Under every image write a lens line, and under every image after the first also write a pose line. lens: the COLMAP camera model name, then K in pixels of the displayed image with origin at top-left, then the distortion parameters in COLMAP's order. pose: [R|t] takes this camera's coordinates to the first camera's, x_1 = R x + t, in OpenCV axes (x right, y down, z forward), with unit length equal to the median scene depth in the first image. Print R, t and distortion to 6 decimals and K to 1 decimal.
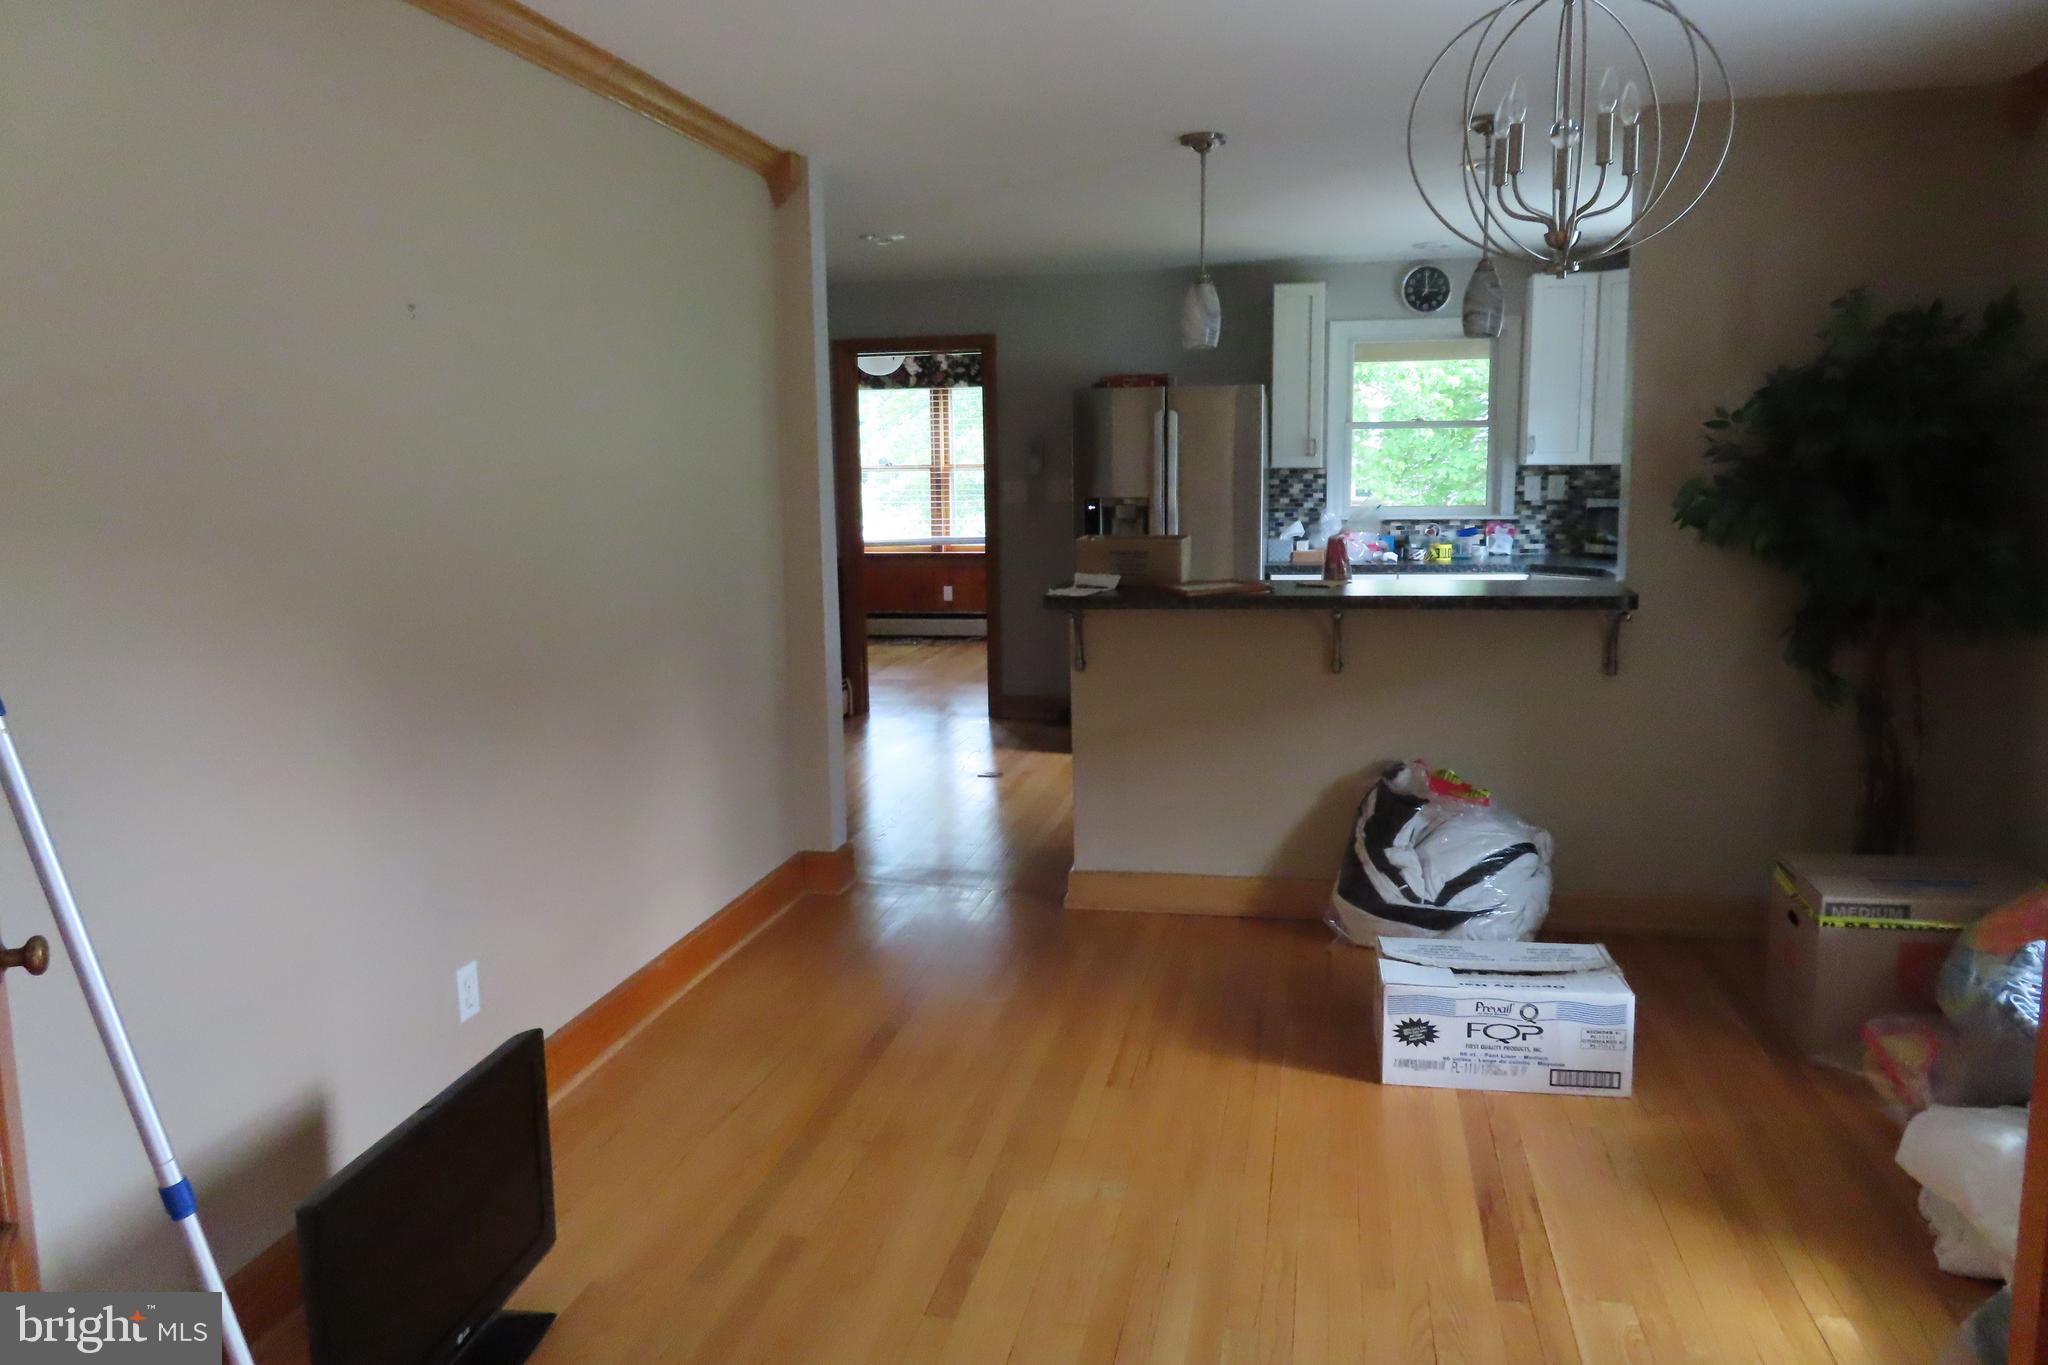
lens RADIAL K [[1472.9, 0, 1025.4], [0, 1472.9, 680.5], [0, 0, 1]] dist [-0.008029, -0.001125]
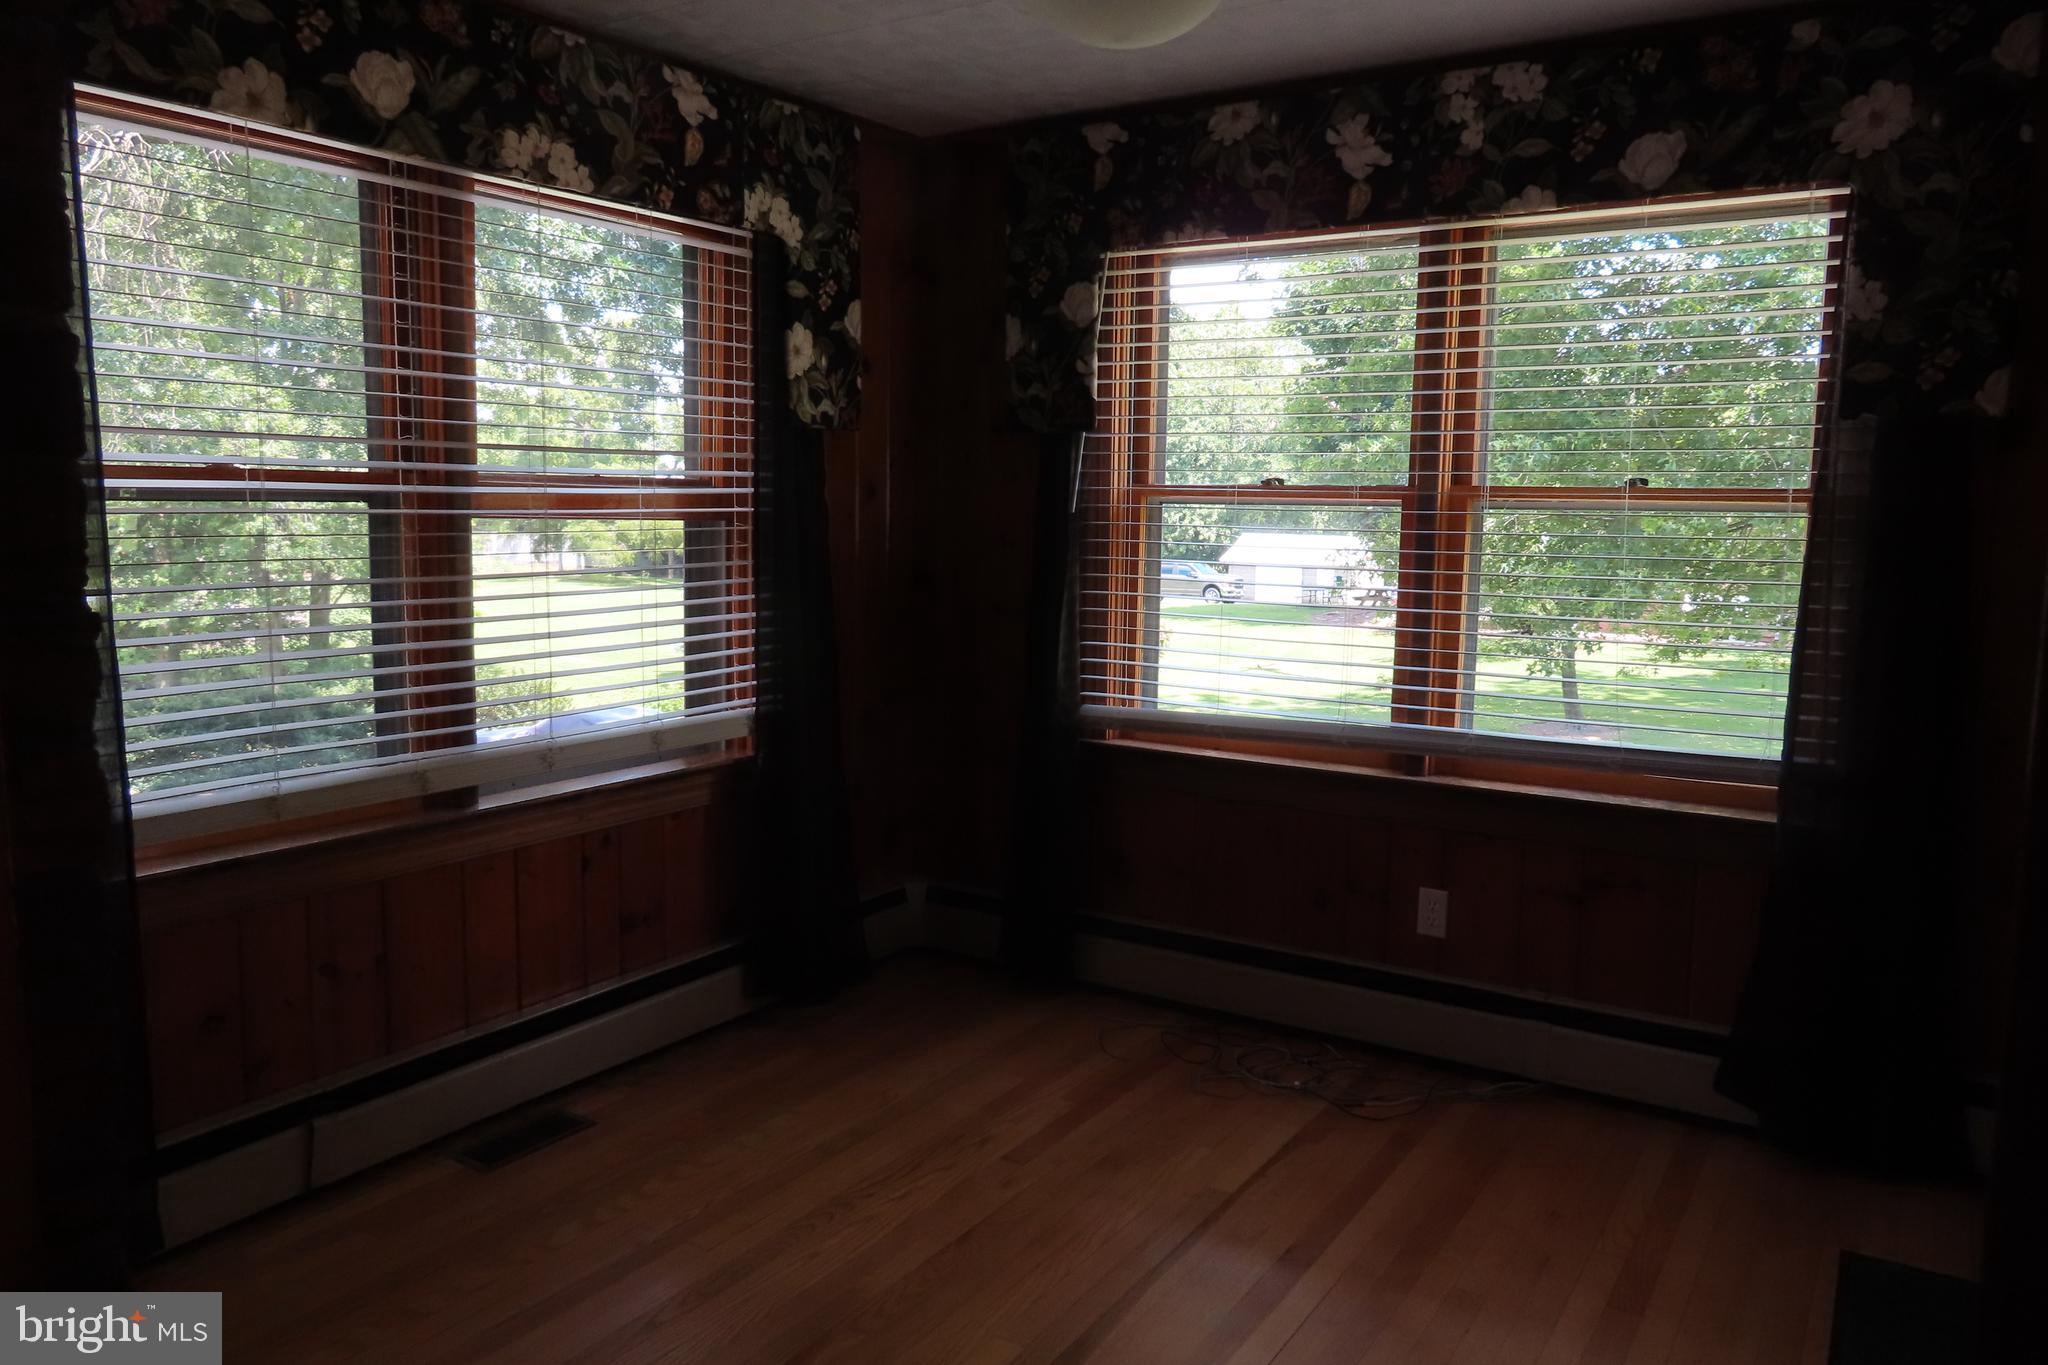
lens RADIAL K [[1472.9, 0, 1022.5], [0, 1472.9, 683.8], [0, 0, 1]] dist [-0.008029, -0.001125]
pose [[0.937129, 0.068233, -0.342247, -0.030830], [-0.078979, 0.996722, -0.017542, -0.092051], [0.339929, 0.043470, 0.939446, 0.674606]]
